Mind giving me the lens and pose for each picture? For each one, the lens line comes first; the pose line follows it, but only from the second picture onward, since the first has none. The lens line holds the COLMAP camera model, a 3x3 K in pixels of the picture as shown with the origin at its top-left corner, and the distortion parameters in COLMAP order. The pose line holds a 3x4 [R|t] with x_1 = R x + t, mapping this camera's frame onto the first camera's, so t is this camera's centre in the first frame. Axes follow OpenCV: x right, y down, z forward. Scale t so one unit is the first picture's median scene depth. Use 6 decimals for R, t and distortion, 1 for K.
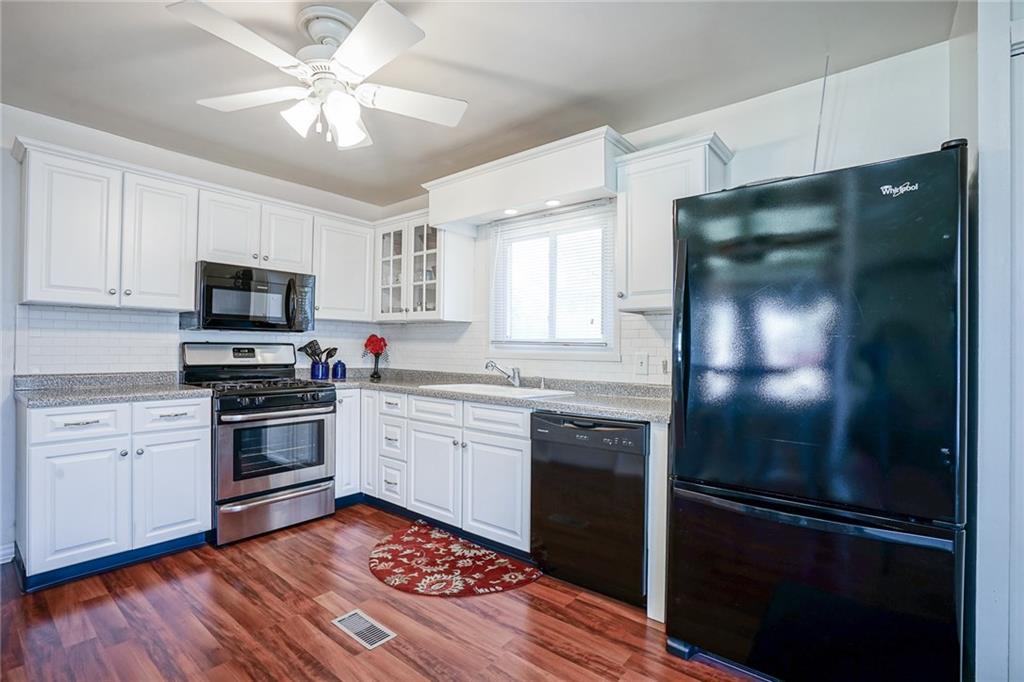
lens RADIAL K [[474.3, 0, 498.3], [0, 474.3, 346.4], [0, 0, 1]] dist [-0.043712, 0.015045]
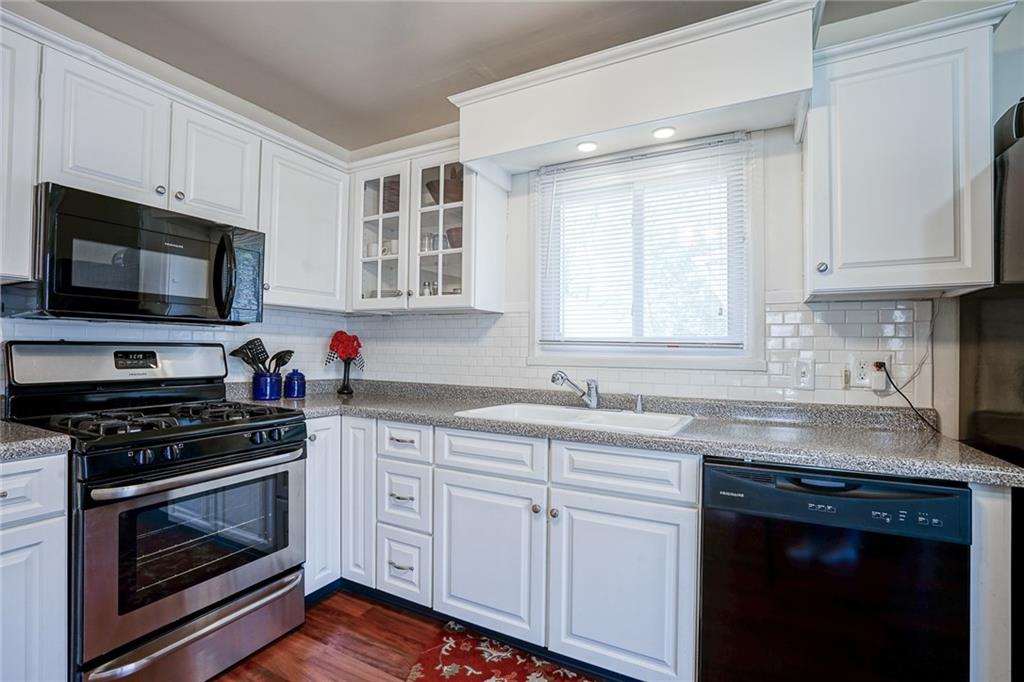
lens RADIAL K [[474.3, 0, 502.8], [0, 474.3, 346.3], [0, 0, 1]] dist [-0.043712, 0.015045]
pose [[0.981105, 0.000300, 0.193475, -0.228450], [0.000090, 0.999998, -0.002010, -0.001940], [-0.193475, 0.001990, 0.981103, 0.383751]]
